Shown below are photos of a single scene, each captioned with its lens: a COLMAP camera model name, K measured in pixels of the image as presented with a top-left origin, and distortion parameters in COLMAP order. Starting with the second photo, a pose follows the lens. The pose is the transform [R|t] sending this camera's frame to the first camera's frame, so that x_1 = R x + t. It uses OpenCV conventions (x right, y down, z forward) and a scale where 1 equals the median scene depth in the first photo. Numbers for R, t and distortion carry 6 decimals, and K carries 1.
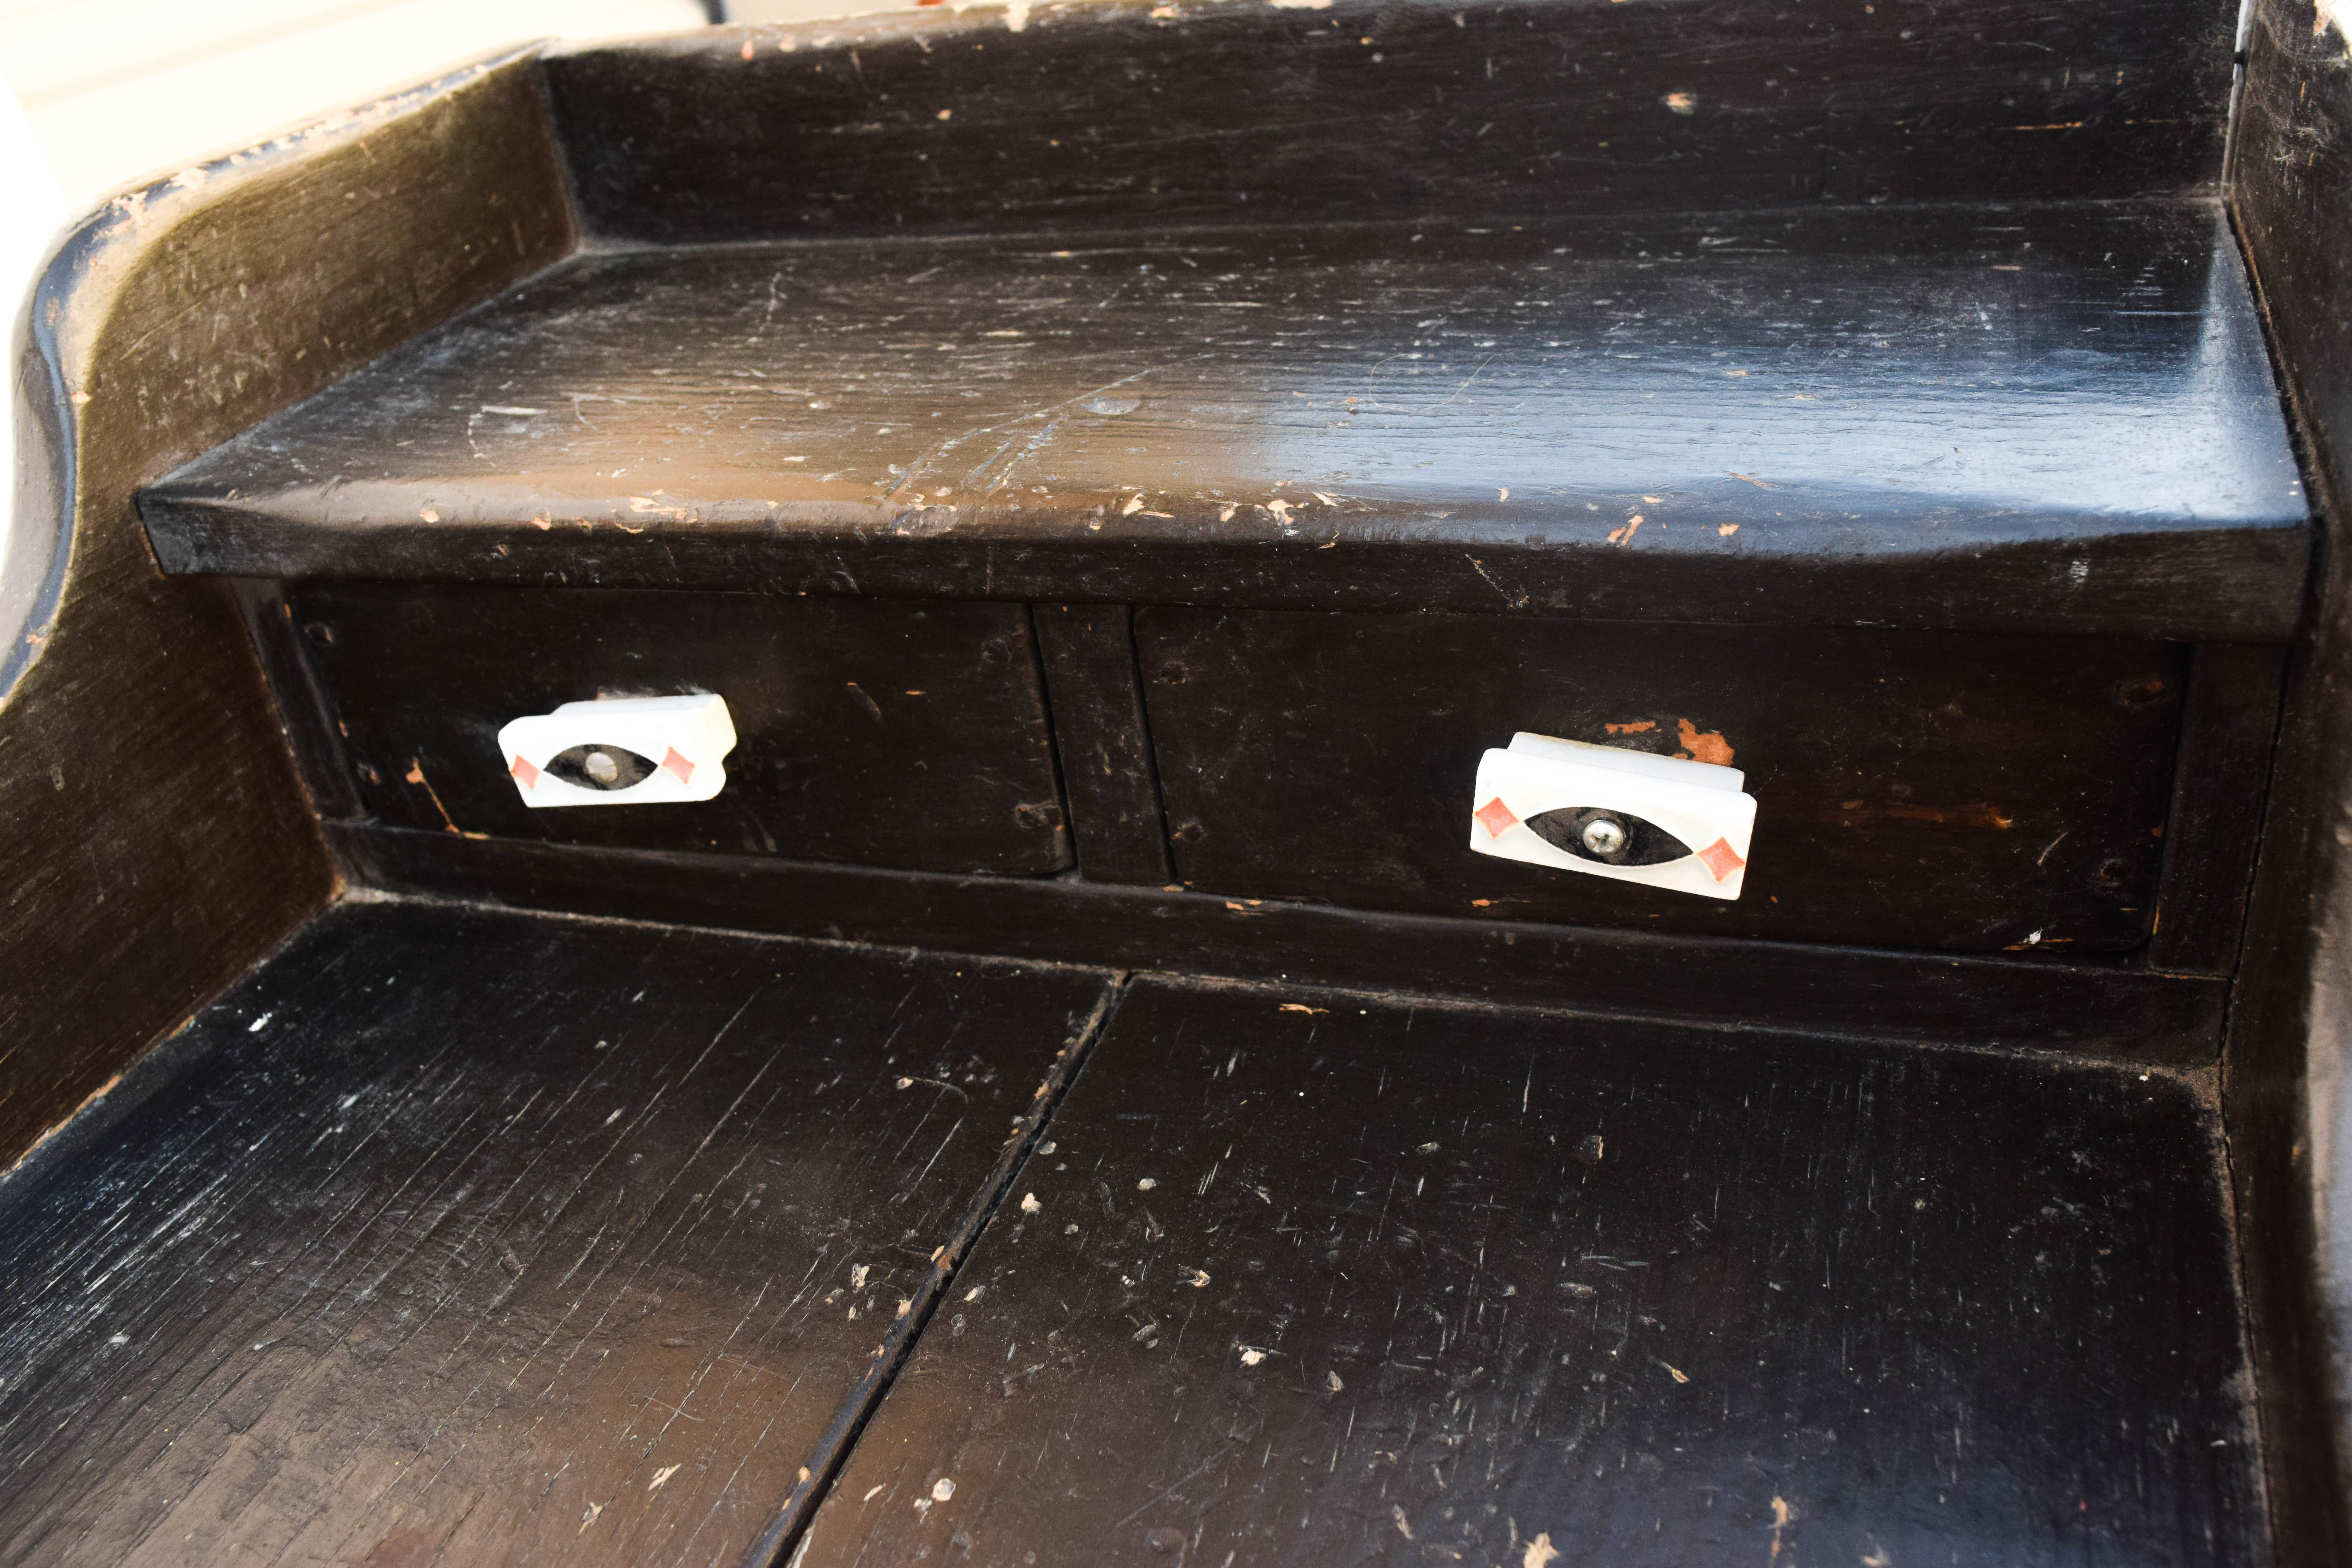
lens RADIAL K [[2109.4, 0, 1190.0], [0, 2109.4, 778.3], [0, 0, 1]] dist [-0.042131, 0.012396]
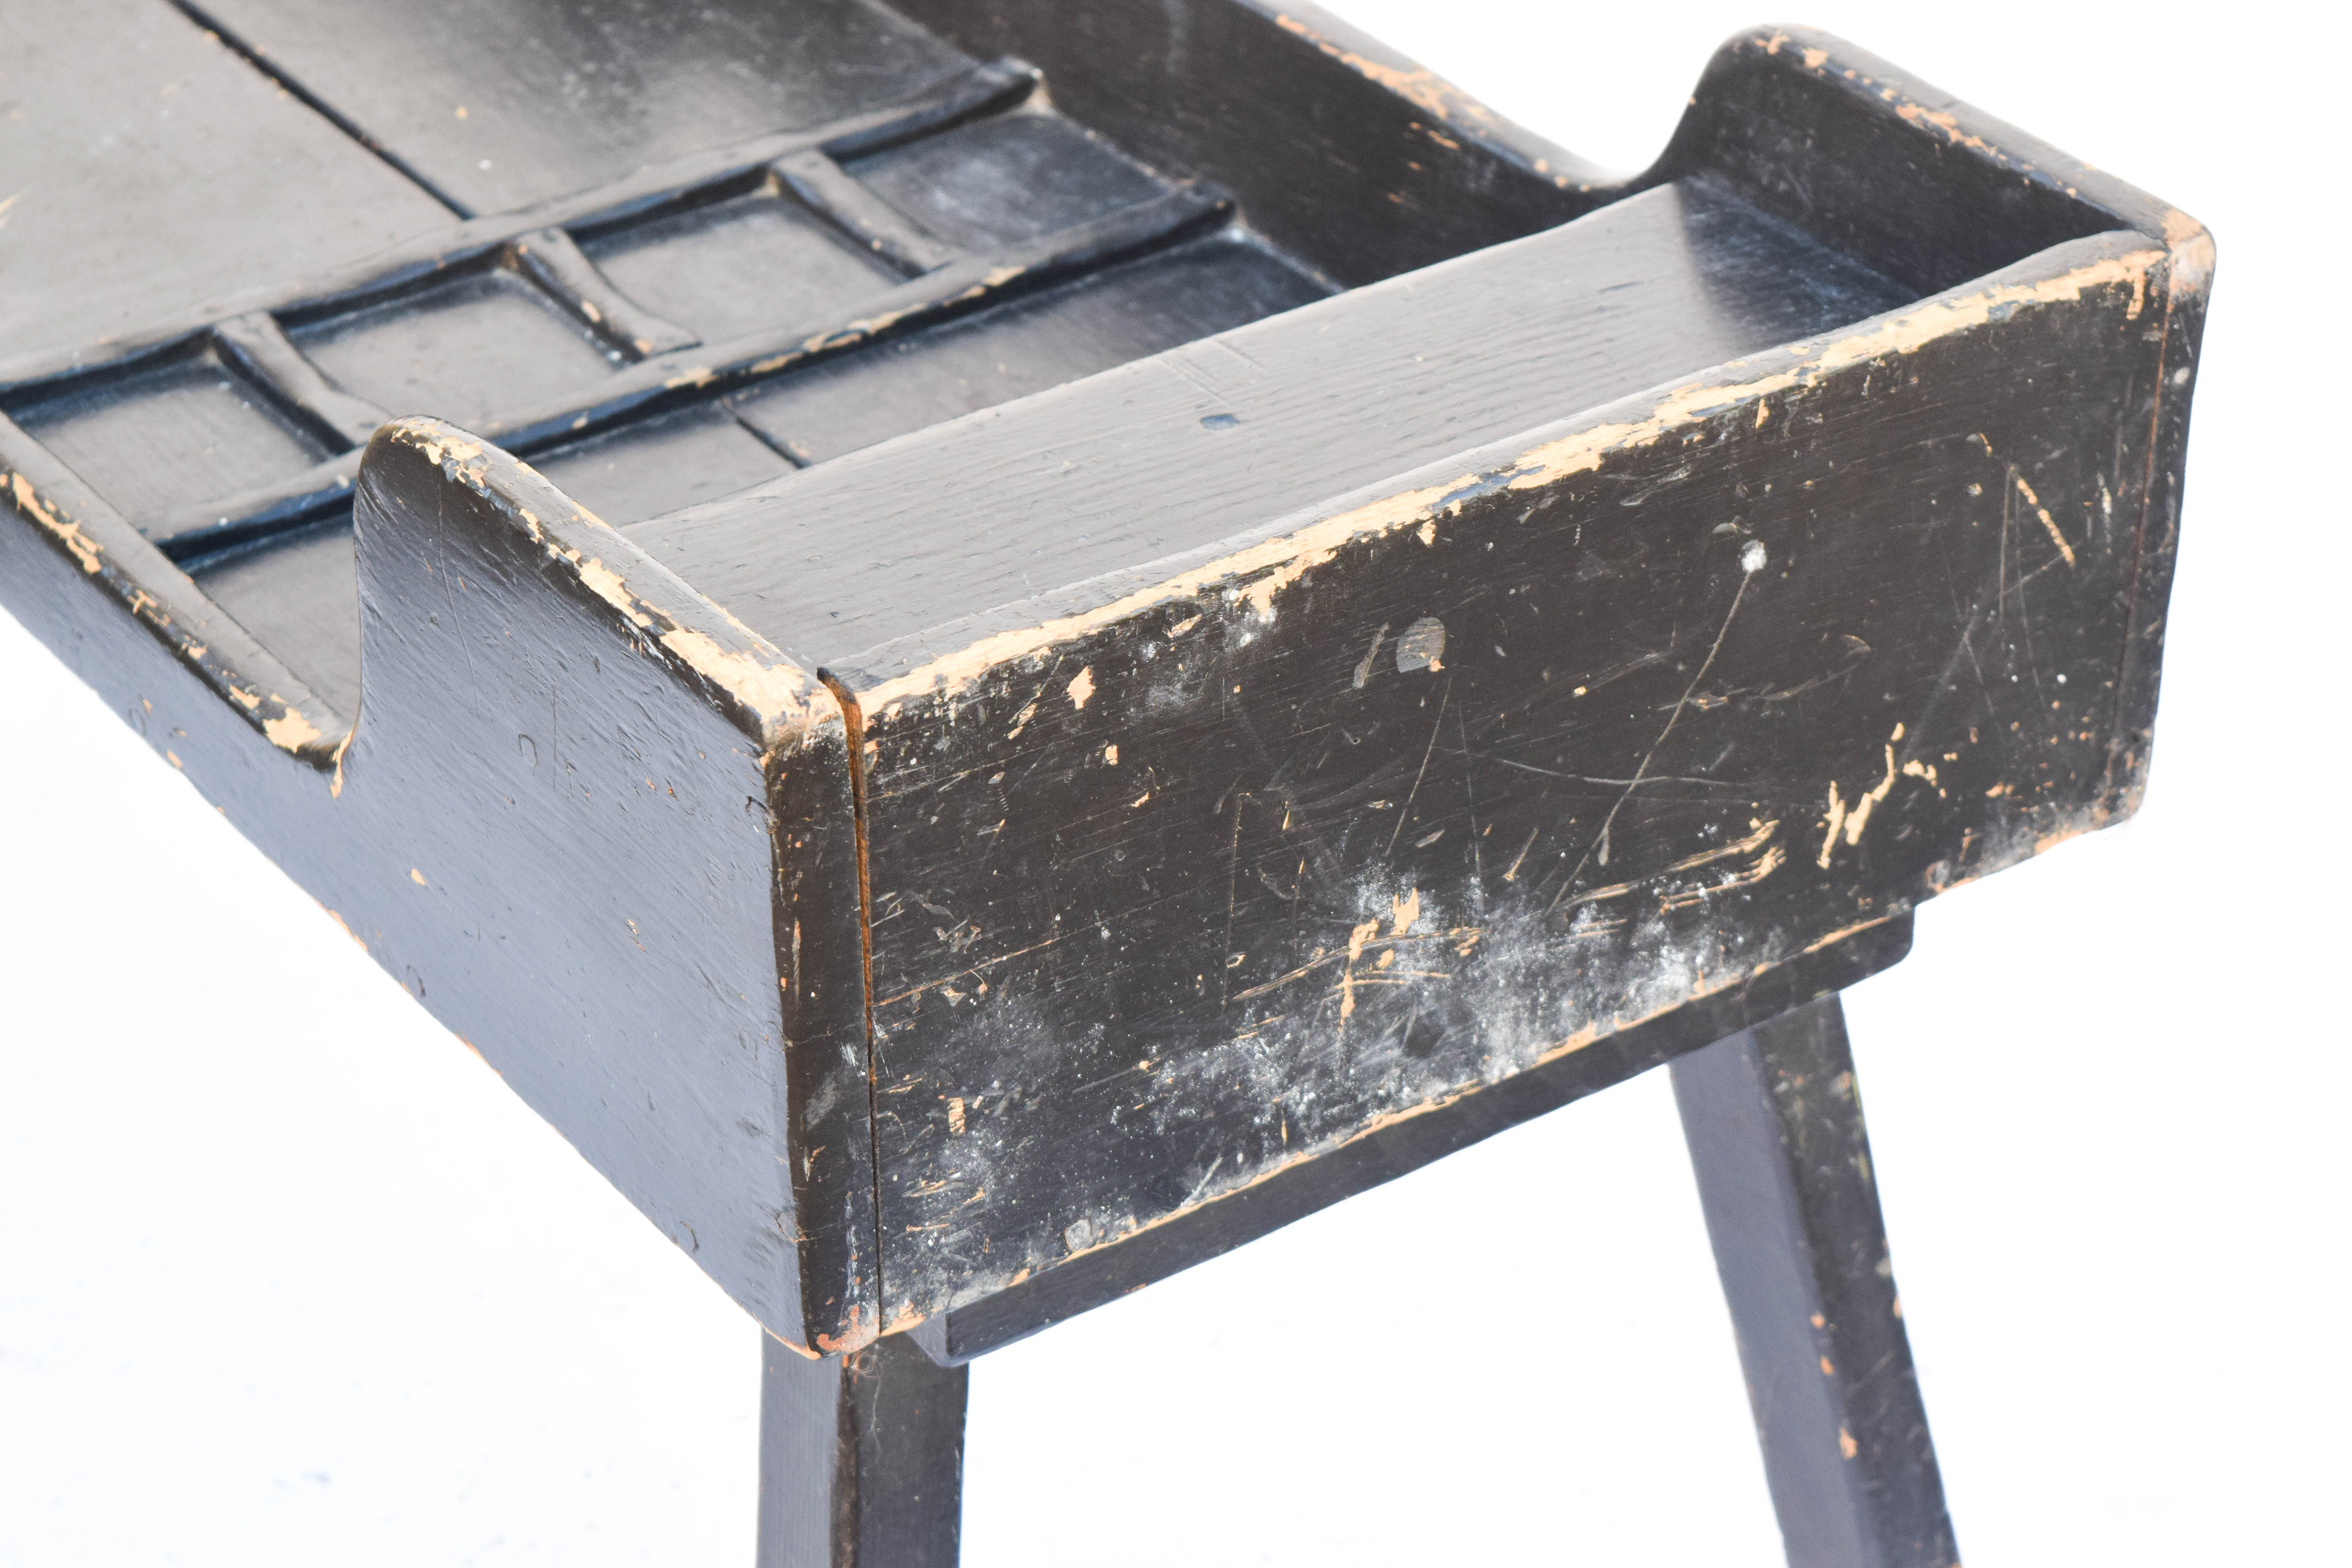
lens RADIAL K [[5387.9, 0, 1176.0], [0, 5387.9, 775.0], [0, 0, 1]] dist [-0.080256, 0.000000]
pose [[-0.578421, 0.529267, -0.620730, 2.460302], [-0.336896, 0.538023, 0.772679, -2.970900], [0.742920, 0.656055, -0.132896, 1.709428]]
